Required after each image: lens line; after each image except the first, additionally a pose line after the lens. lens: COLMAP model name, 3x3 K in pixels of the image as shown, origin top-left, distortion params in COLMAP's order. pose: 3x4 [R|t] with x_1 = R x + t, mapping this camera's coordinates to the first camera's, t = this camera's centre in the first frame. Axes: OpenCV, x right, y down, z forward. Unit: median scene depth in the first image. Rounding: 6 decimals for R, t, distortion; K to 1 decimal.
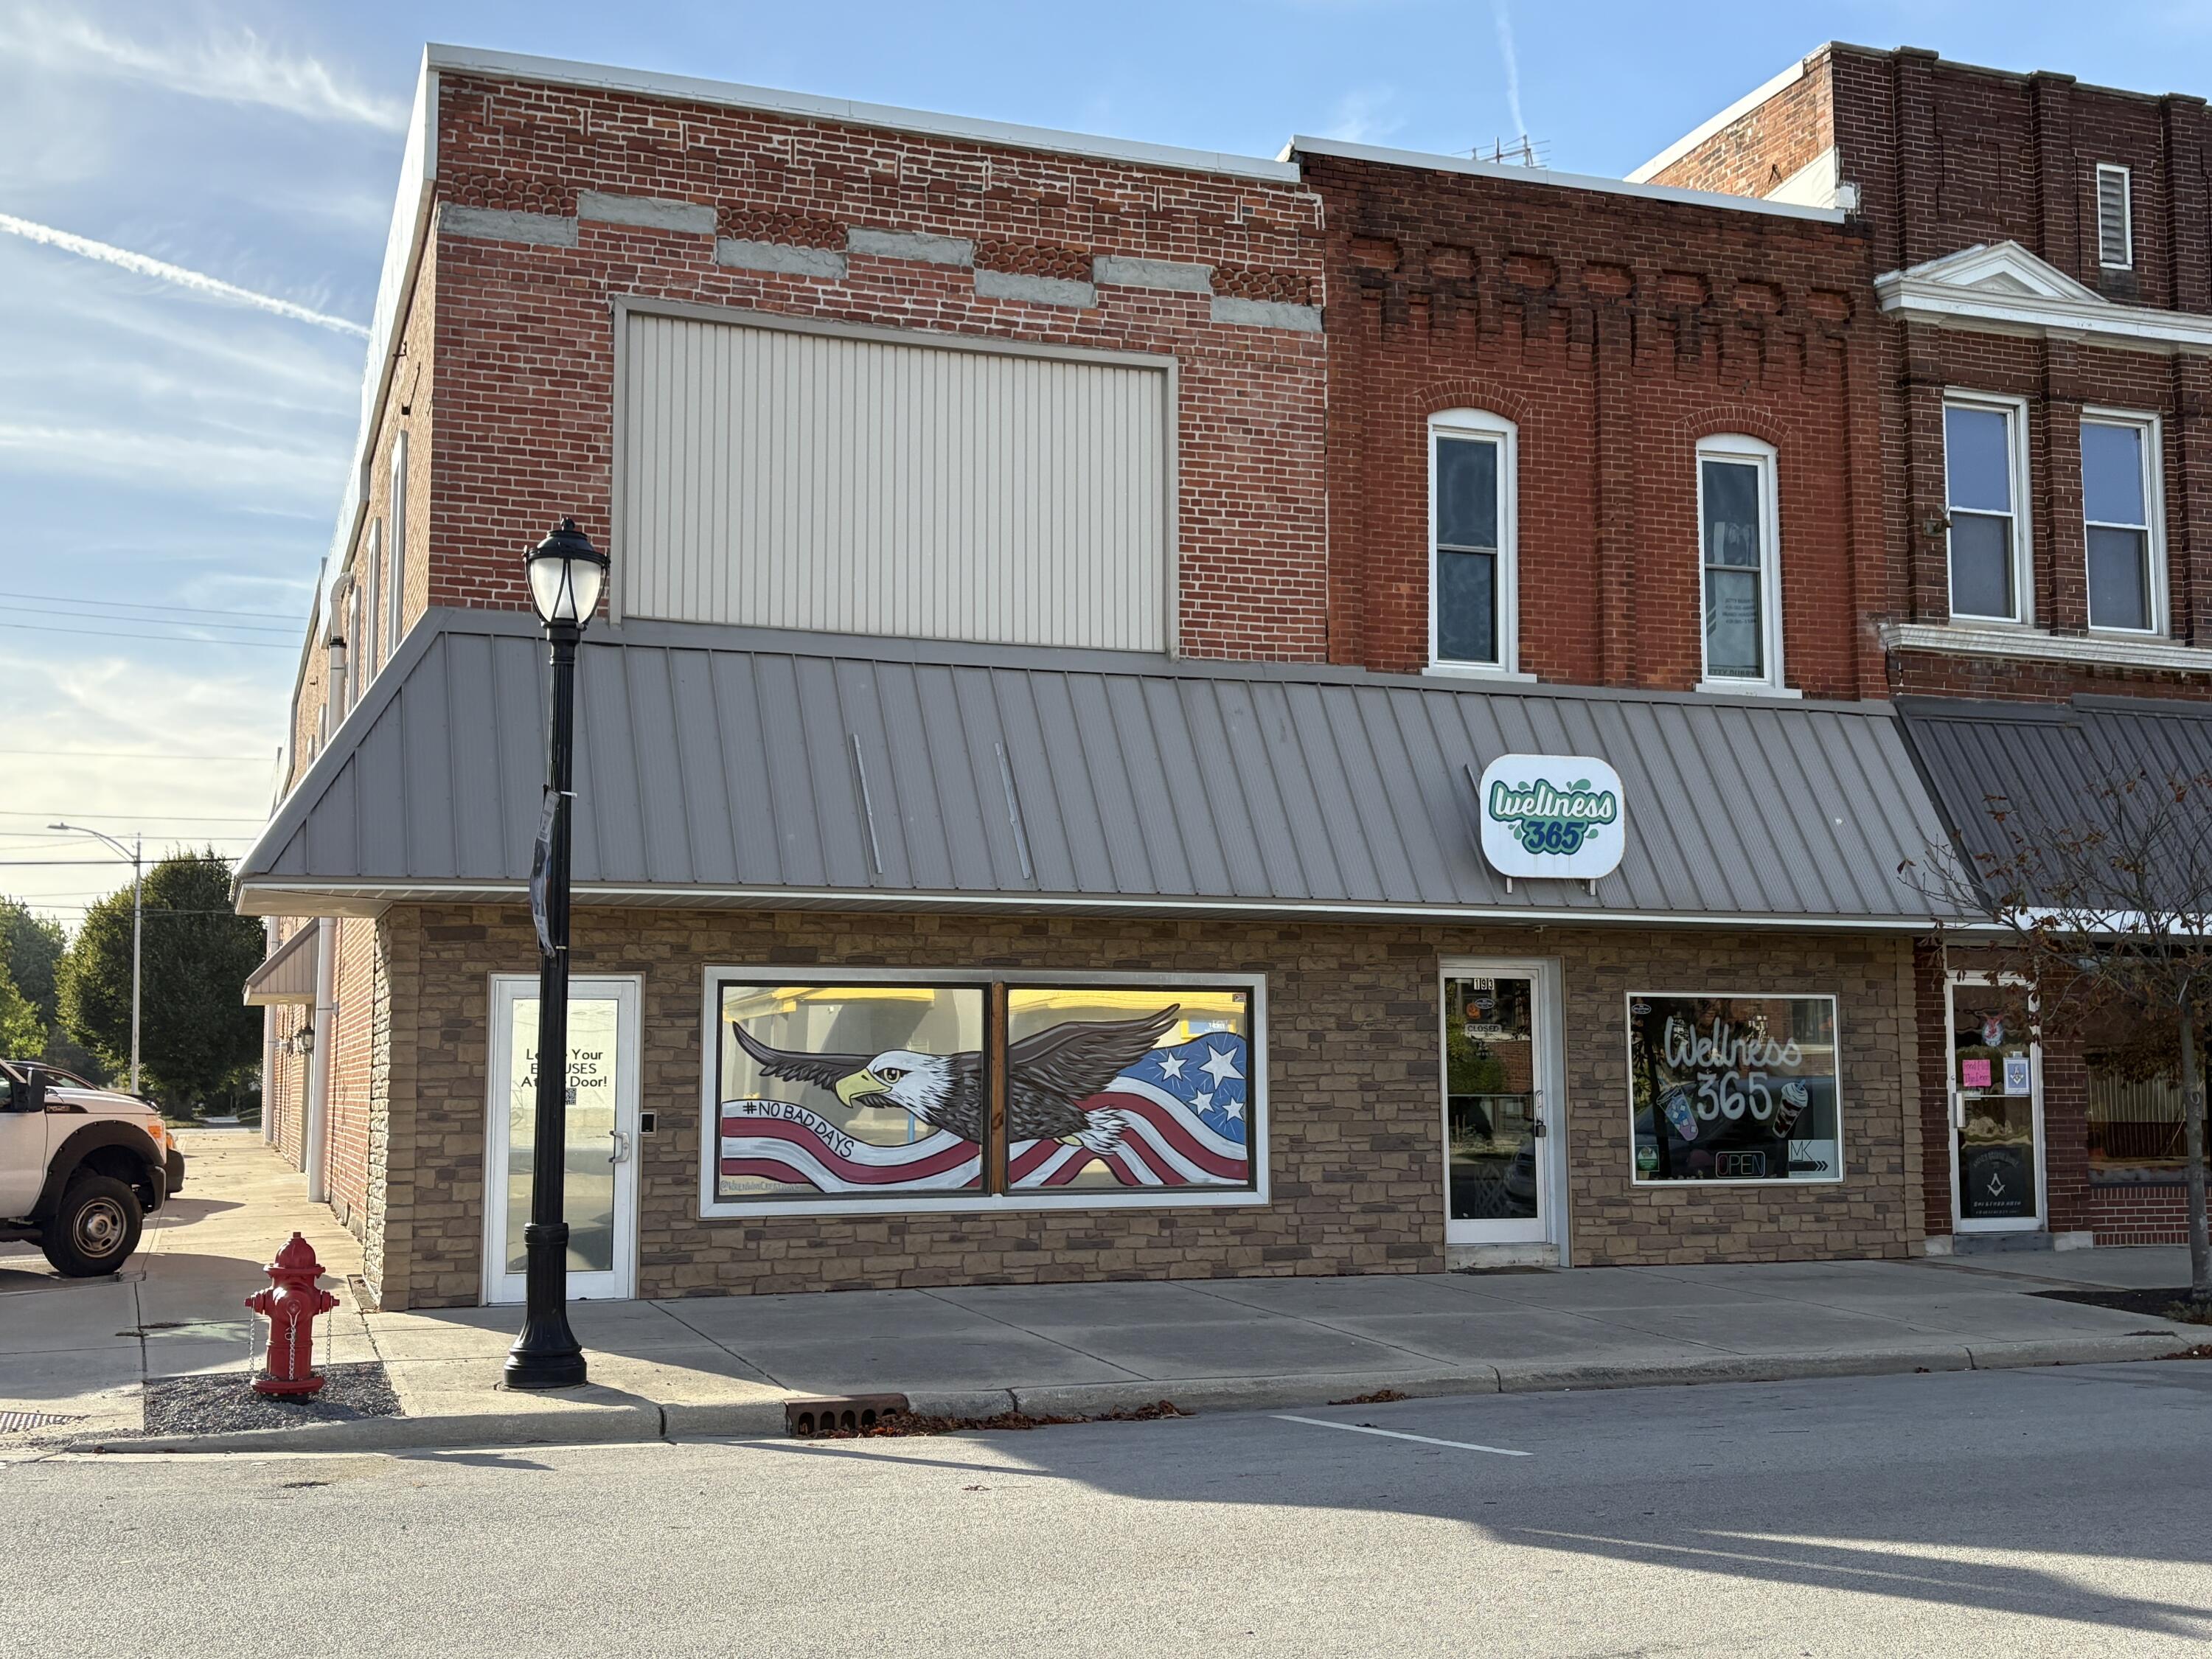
lens RADIAL K [[2481.6, 0, 1058.9], [0, 2481.6, 838.6], [0, 0, 1]] dist [0.048551, 0.000000]
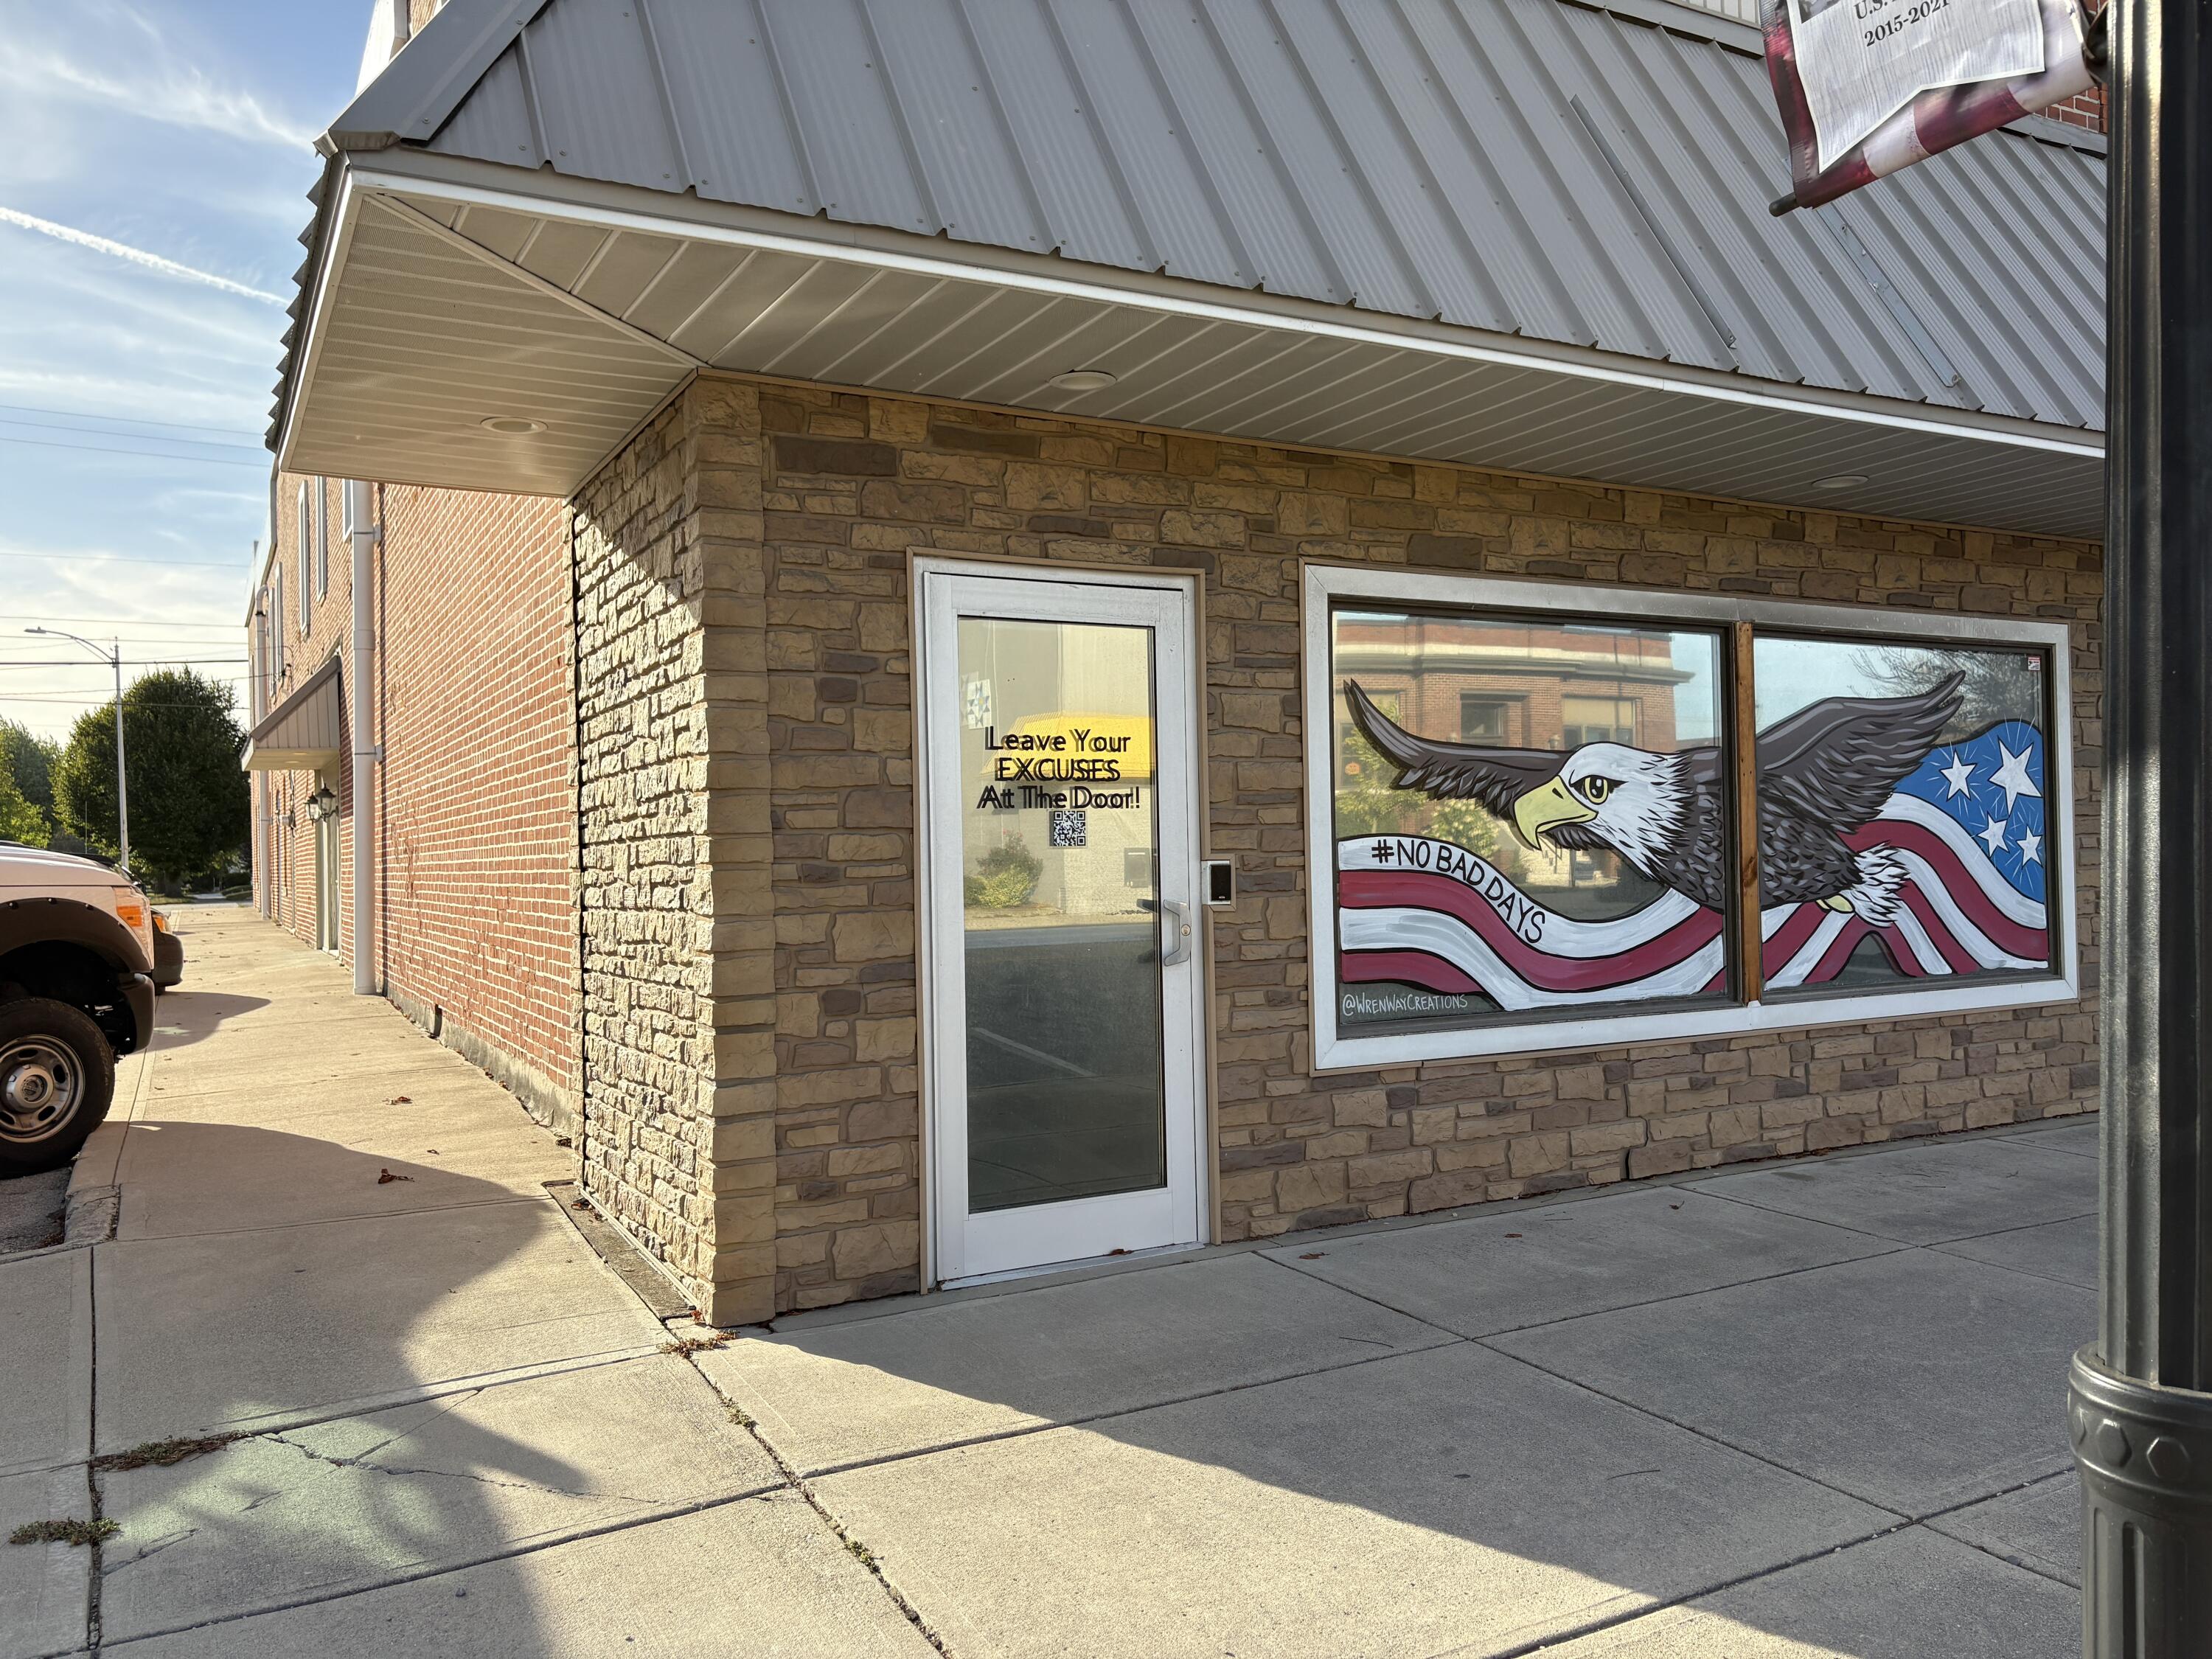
lens RADIAL K [[1711.8, 0, 1107.6], [0, 1711.8, 823.4], [0, 0, 1]] dist [0.064917, -0.084057]
pose [[0.987139, -0.012414, 0.159379, -0.217507], [0.000161, 0.997057, 0.076664, 0.070247], [-0.159861, -0.075653, 0.984236, 0.613836]]
